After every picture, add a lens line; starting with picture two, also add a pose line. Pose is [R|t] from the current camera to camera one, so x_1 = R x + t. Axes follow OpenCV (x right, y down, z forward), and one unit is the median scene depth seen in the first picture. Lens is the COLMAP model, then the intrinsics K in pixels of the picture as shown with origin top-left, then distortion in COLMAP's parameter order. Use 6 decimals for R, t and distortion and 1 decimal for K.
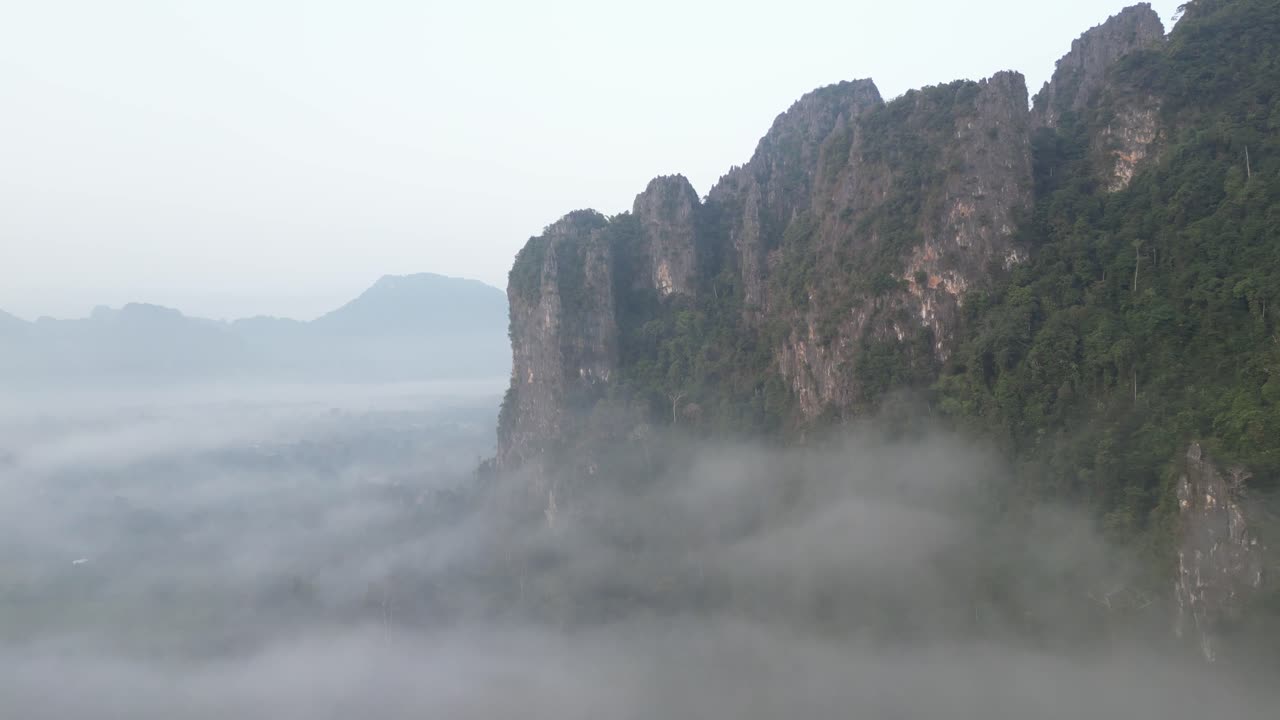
lens RADIAL K [[940.2, 0, 640.5], [0, 940.2, 360.9], [0, 0, 1]] dist [0.009363, -0.000868]
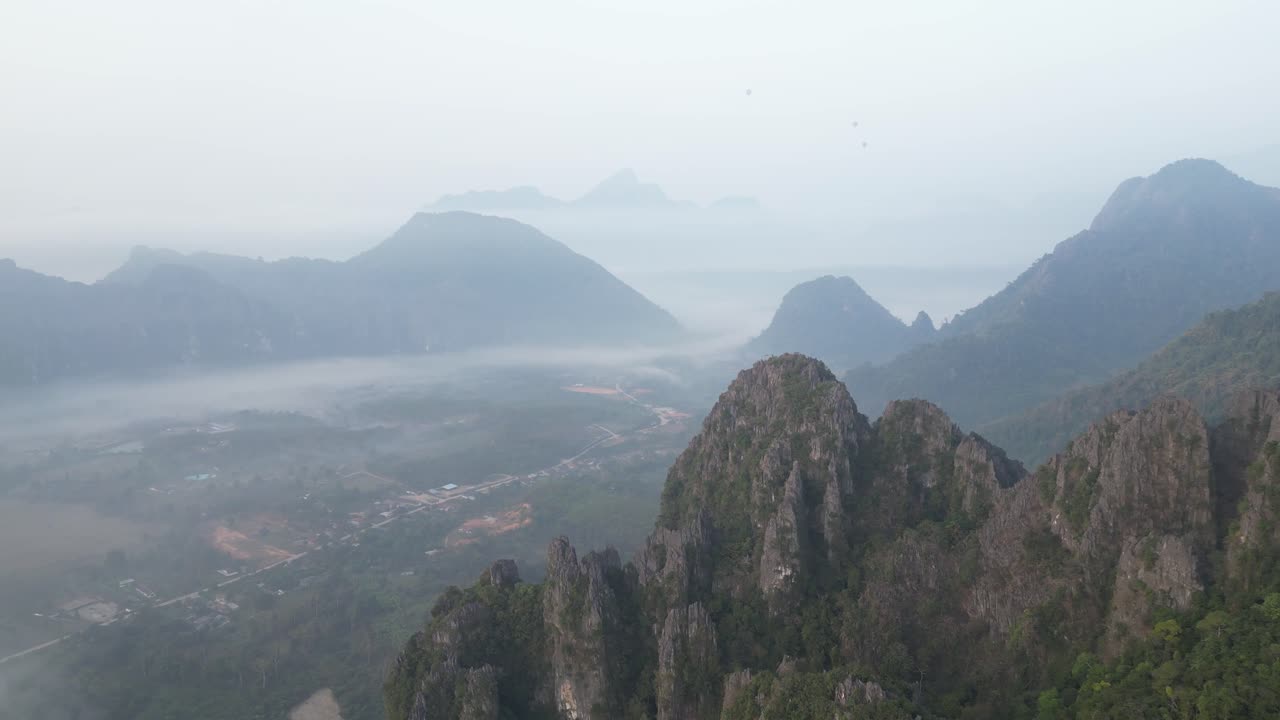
lens RADIAL K [[940.2, 0, 640.5], [0, 940.2, 360.0], [0, 0, 1]] dist [0.009363, -0.000868]
pose [[0.998267, 0.003307, -0.058748, 0.141901], [0.004031, 0.992231, 0.124347, -0.506143], [0.058703, -0.124369, 0.990498, 0.231512]]
